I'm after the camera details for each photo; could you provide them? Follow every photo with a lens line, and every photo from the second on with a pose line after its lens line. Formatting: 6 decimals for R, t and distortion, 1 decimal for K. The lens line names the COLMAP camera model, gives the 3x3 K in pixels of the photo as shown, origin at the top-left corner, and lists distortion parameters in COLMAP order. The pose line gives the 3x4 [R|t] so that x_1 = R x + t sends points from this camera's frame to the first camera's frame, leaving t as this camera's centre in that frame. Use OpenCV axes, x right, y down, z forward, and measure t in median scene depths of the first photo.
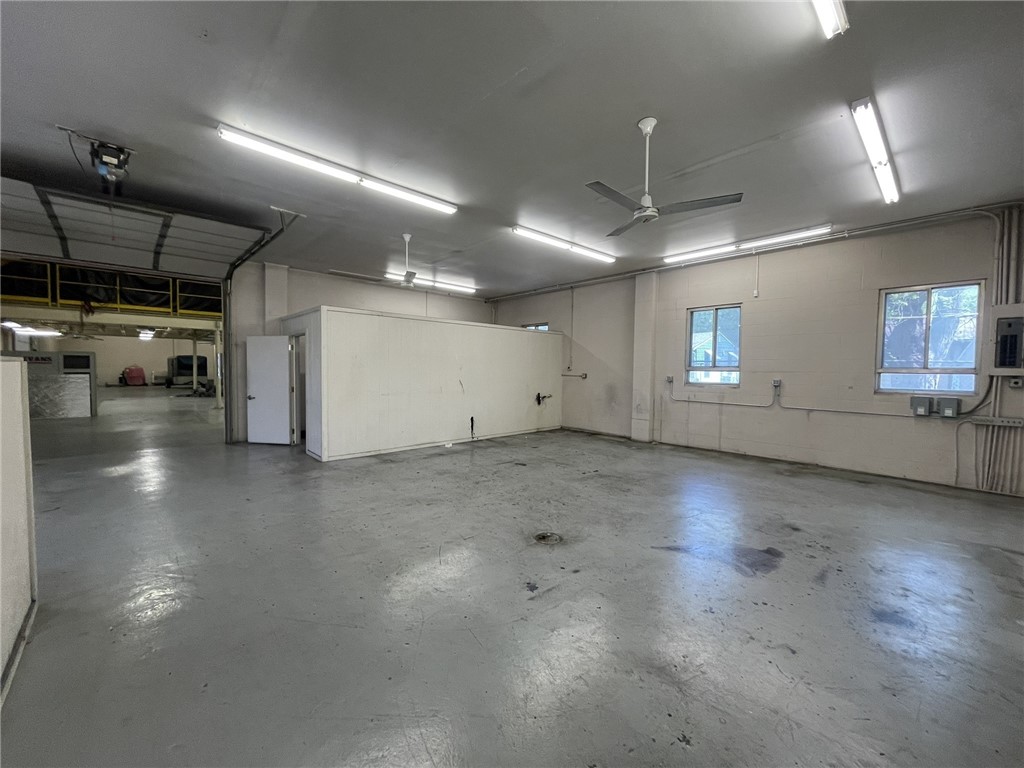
lens RADIAL K [[412.2, 0, 511.8], [0, 412.2, 385.0], [0, 0, 1]] dist [-0.002355, 0.000907]
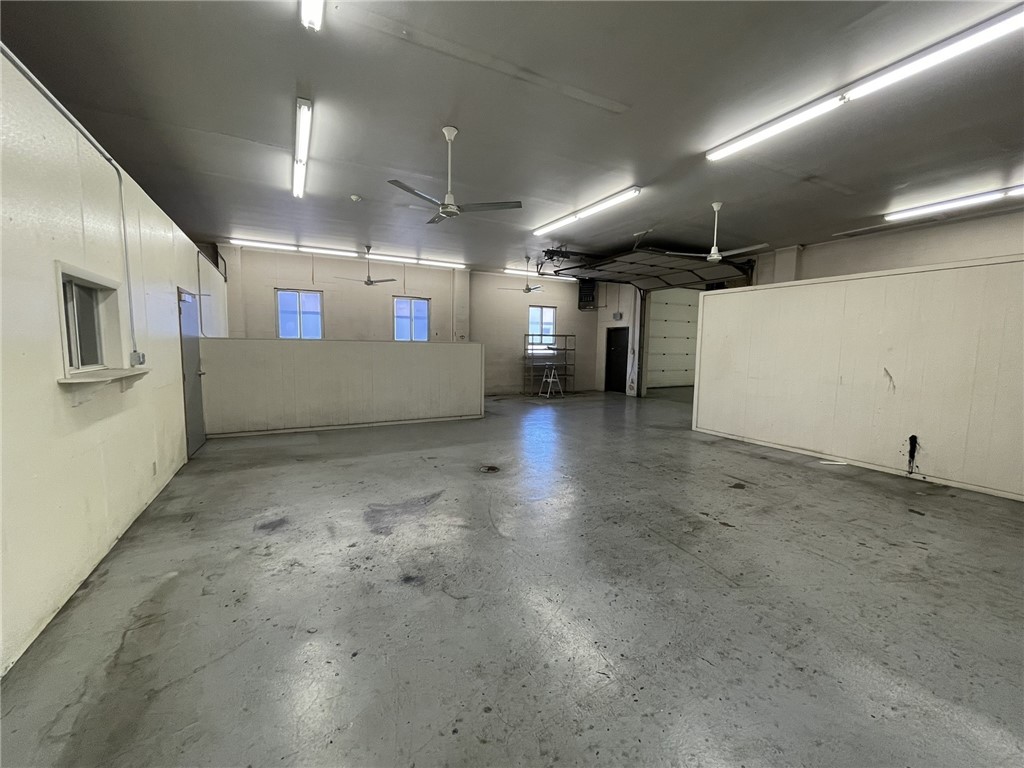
lens RADIAL K [[412.2, 0, 511.8], [0, 412.2, 385.0], [0, 0, 1]] dist [-0.002355, 0.000907]
pose [[-0.256099, 0.080551, -0.963289, 0.899095], [-0.055450, 0.993657, 0.097832, -0.025668], [0.965059, 0.078469, -0.250008, 0.927191]]
